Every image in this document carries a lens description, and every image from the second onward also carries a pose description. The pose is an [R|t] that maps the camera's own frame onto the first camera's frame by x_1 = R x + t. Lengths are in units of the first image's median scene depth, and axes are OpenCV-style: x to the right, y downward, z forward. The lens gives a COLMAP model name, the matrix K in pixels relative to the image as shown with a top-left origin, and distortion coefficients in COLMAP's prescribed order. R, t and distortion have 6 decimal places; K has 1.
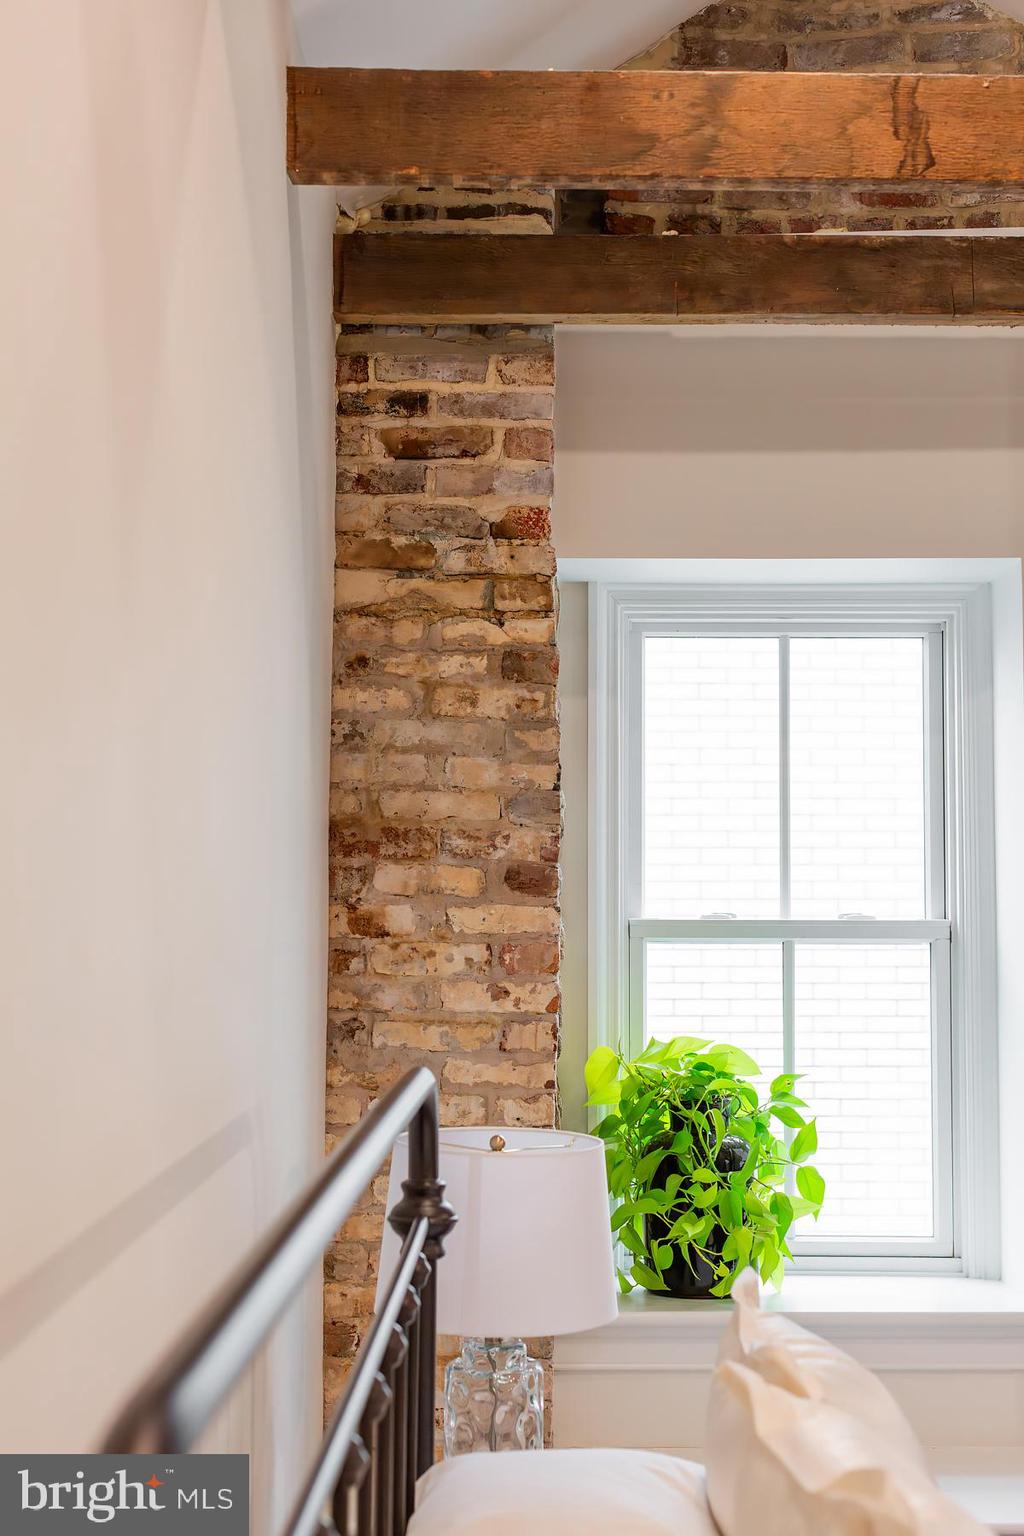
lens RADIAL K [[2244.5, 0, 514.4], [0, 2244.5, 770.0], [0, 0, 1]] dist [0.017567, 0.000000]
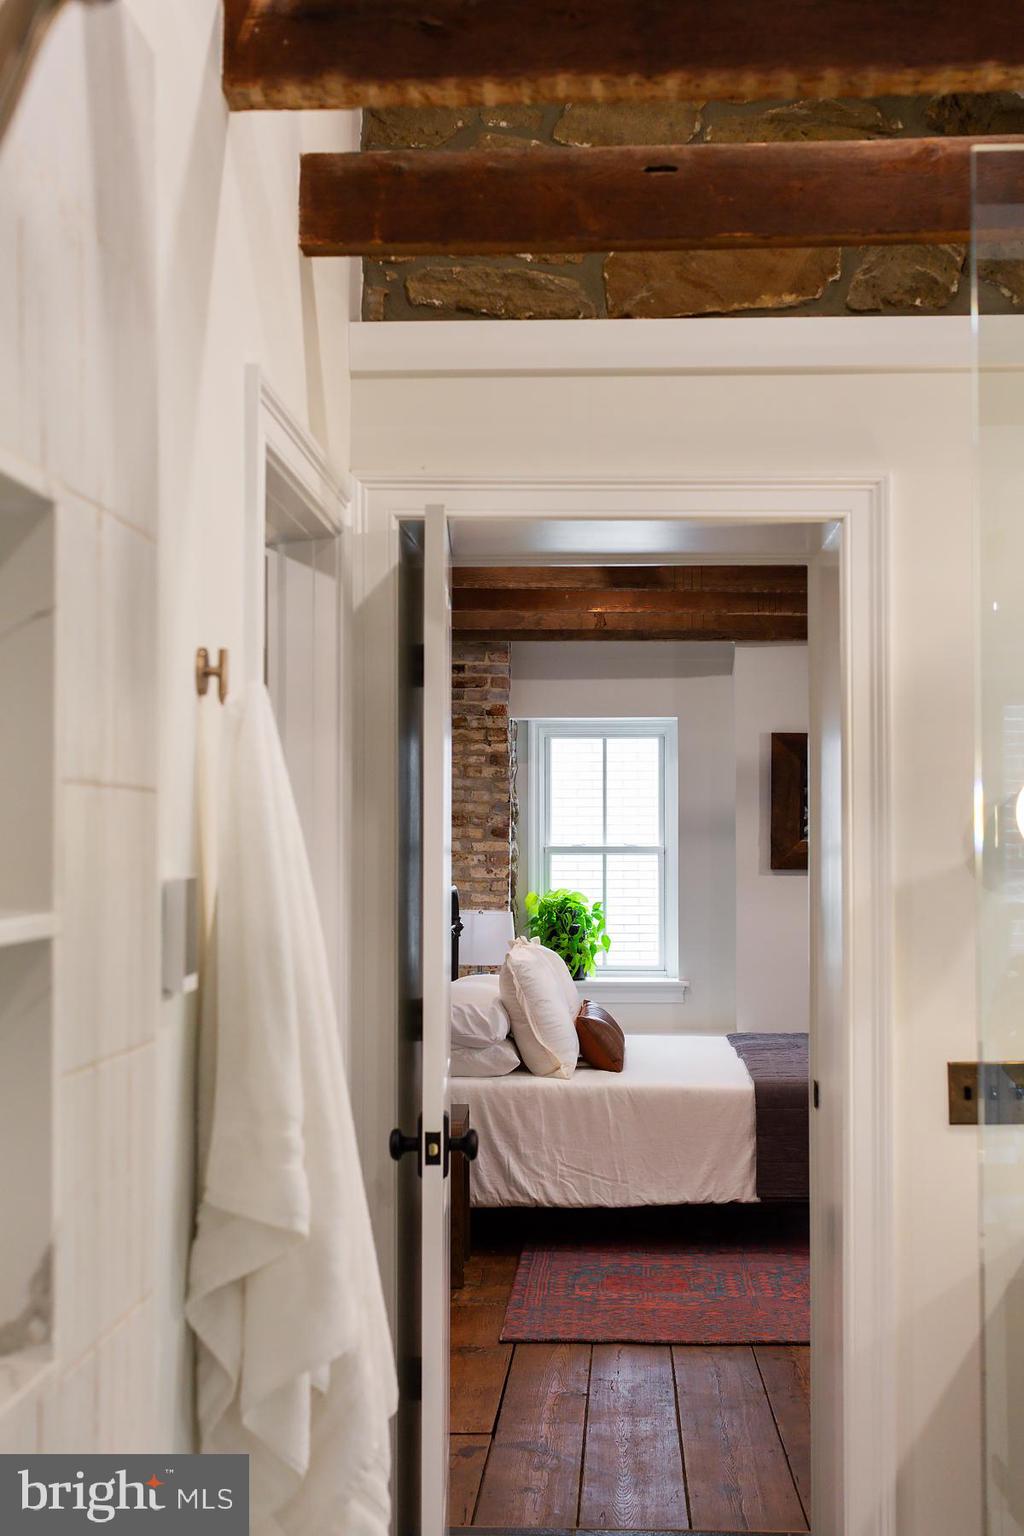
lens RADIAL K [[2244.5, 0, 511.5], [0, 2244.5, 767.9], [0, 0, 1]] dist [0.017567, 0.000000]
pose [[0.998546, -0.004830, -0.053685, 0.177048], [0.006620, 0.999426, 0.033217, -0.131090], [0.053494, -0.033524, 0.998005, -1.894318]]
